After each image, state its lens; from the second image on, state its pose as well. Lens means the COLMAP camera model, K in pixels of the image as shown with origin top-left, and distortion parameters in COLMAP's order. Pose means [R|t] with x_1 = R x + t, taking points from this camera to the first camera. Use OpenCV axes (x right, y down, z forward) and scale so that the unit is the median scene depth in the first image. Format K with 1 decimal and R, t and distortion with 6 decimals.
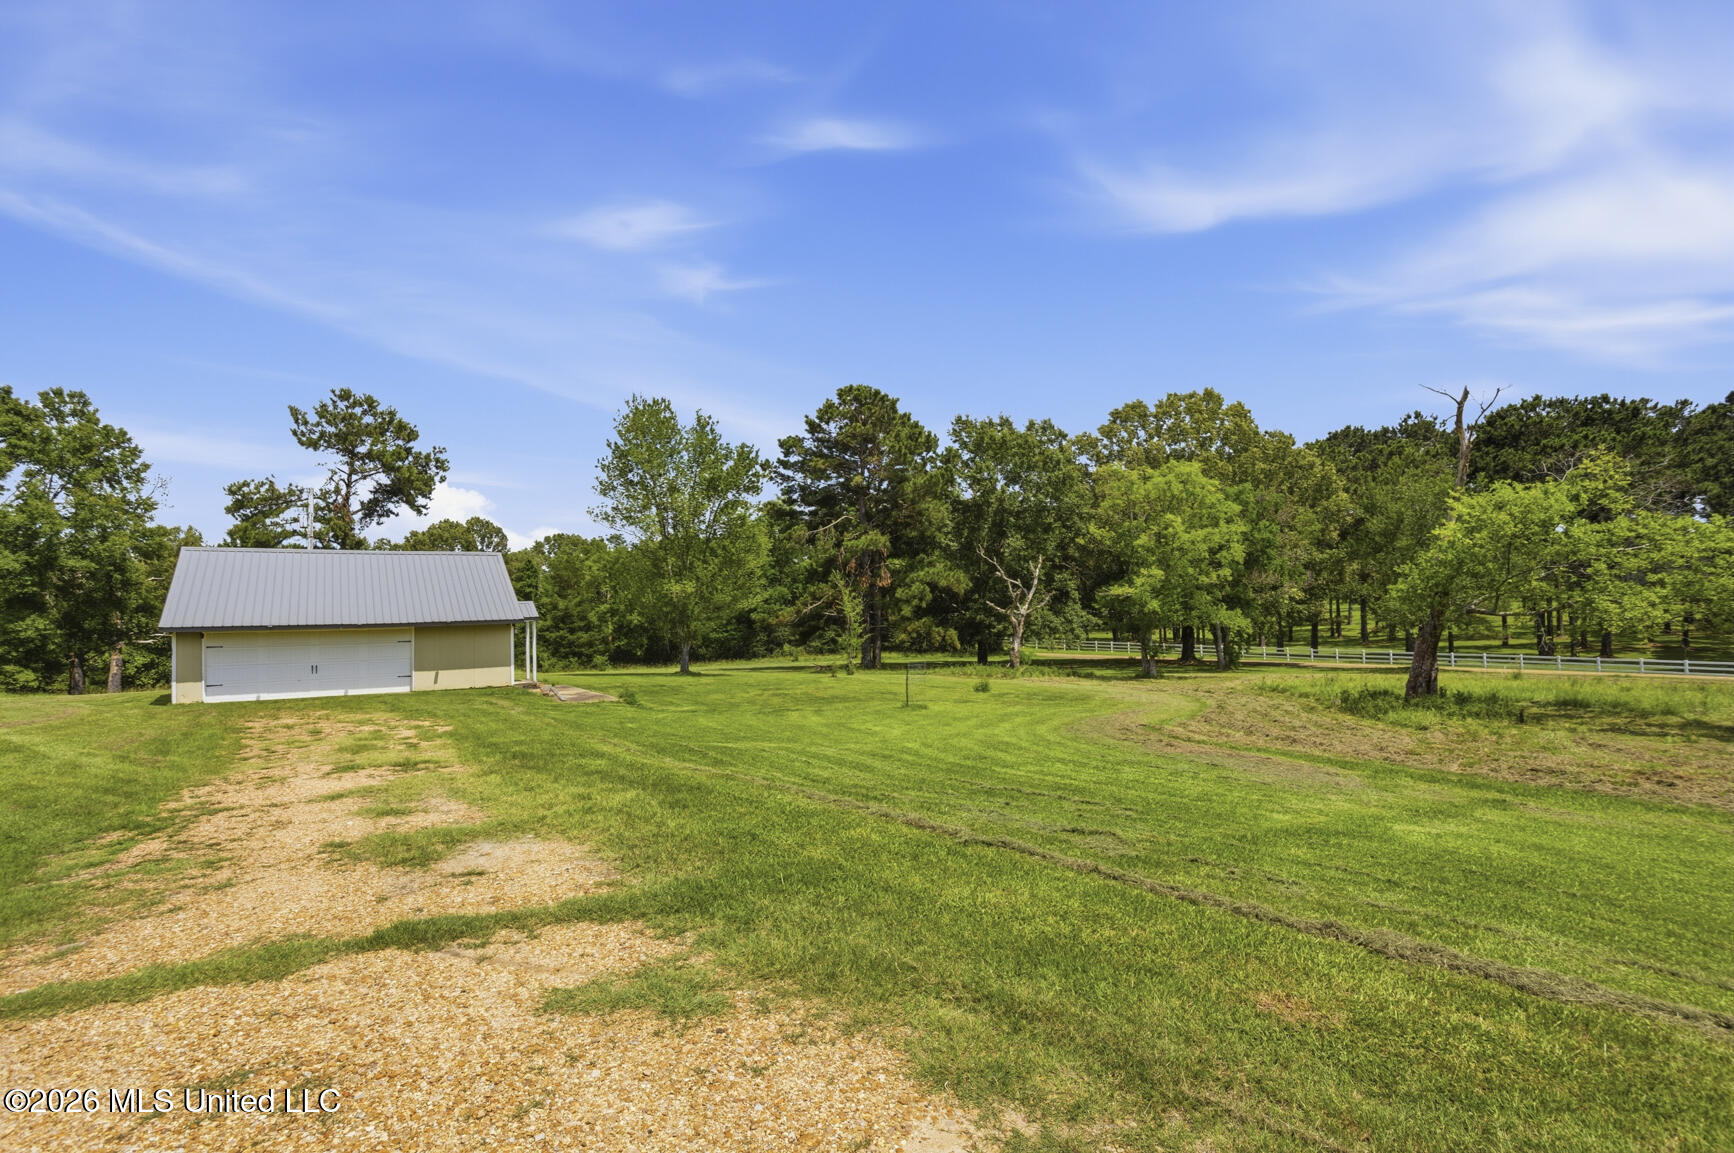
lens RADIAL K [[809.1, 0, 851.8], [0, 809.1, 580.2], [0, 0, 1]] dist [-0.019091, 0.003764]
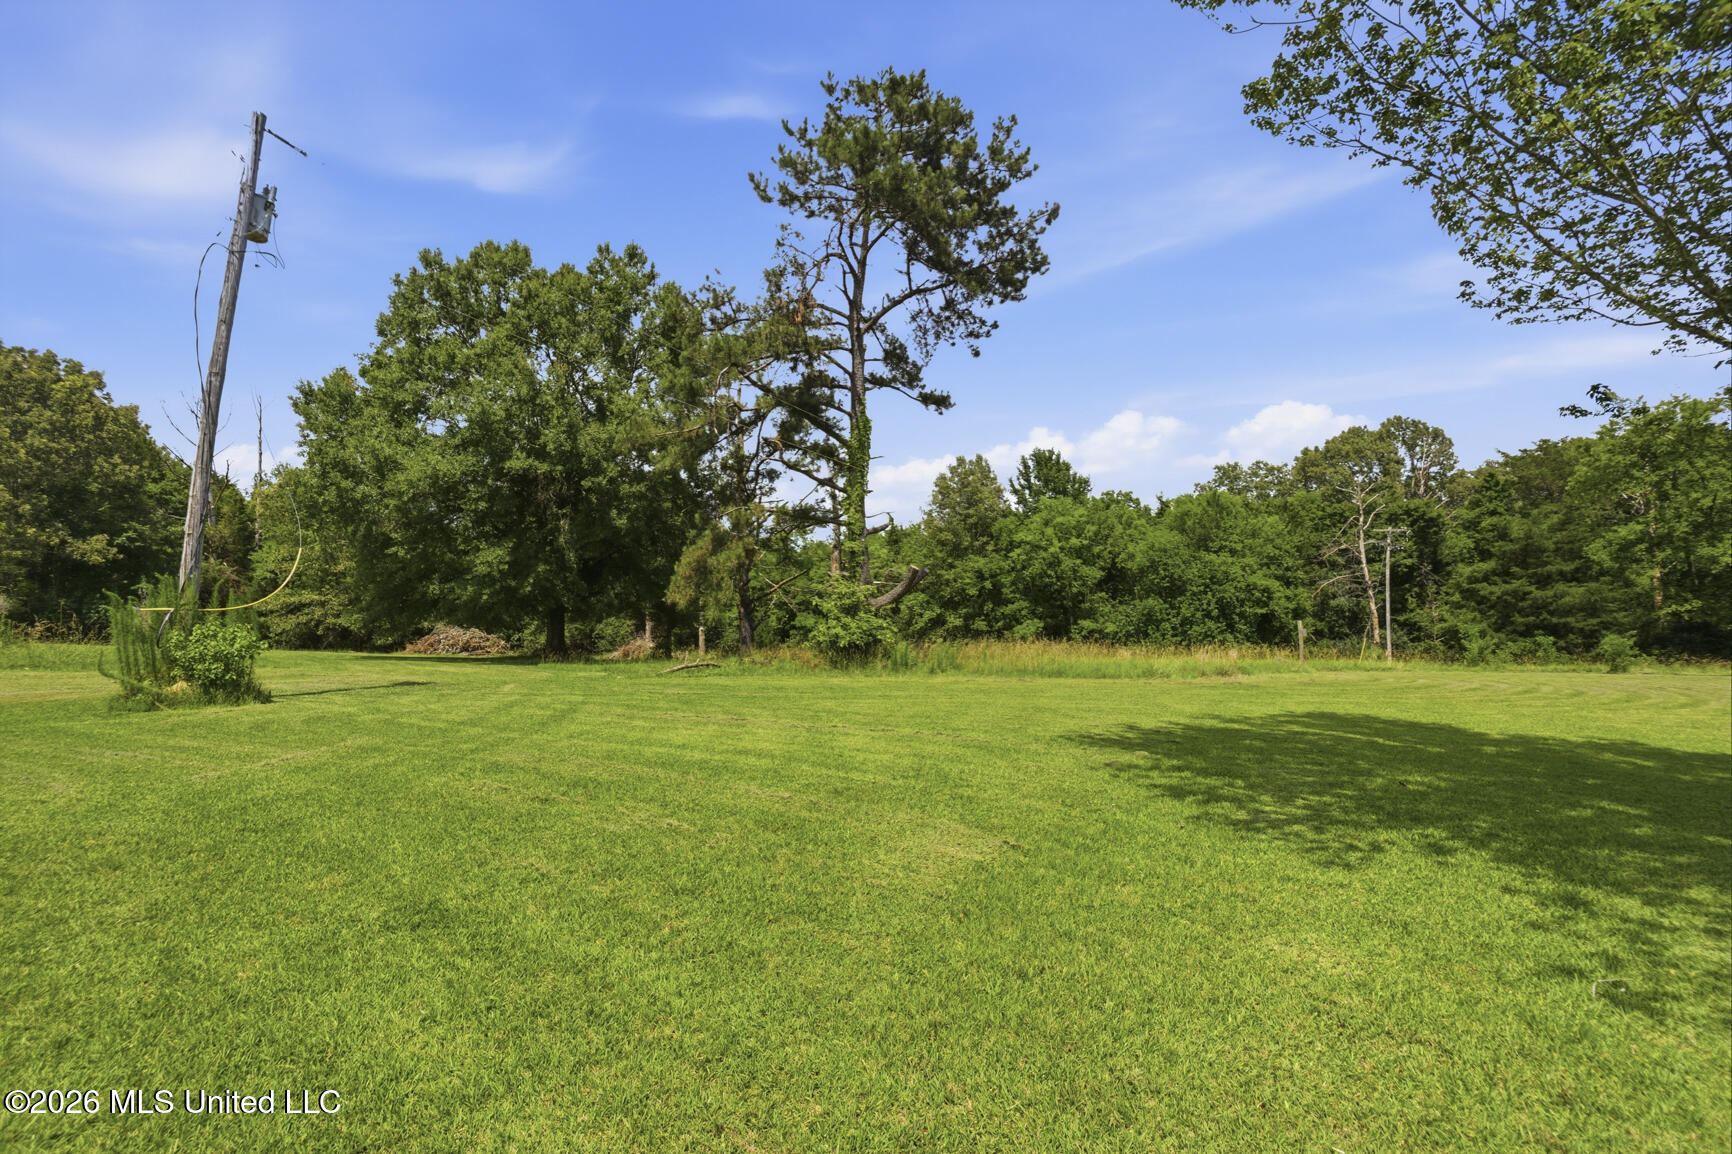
lens RADIAL K [[808.1, 0, 853.1], [0, 808.1, 581.2], [0, 0, 1]] dist [-0.019091, 0.003764]
pose [[0.448963, -0.000609, -0.893550, -0.102281], [0.046796, 0.998643, 0.022832, 0.032439], [0.892324, -0.052066, 0.448382, 0.410553]]
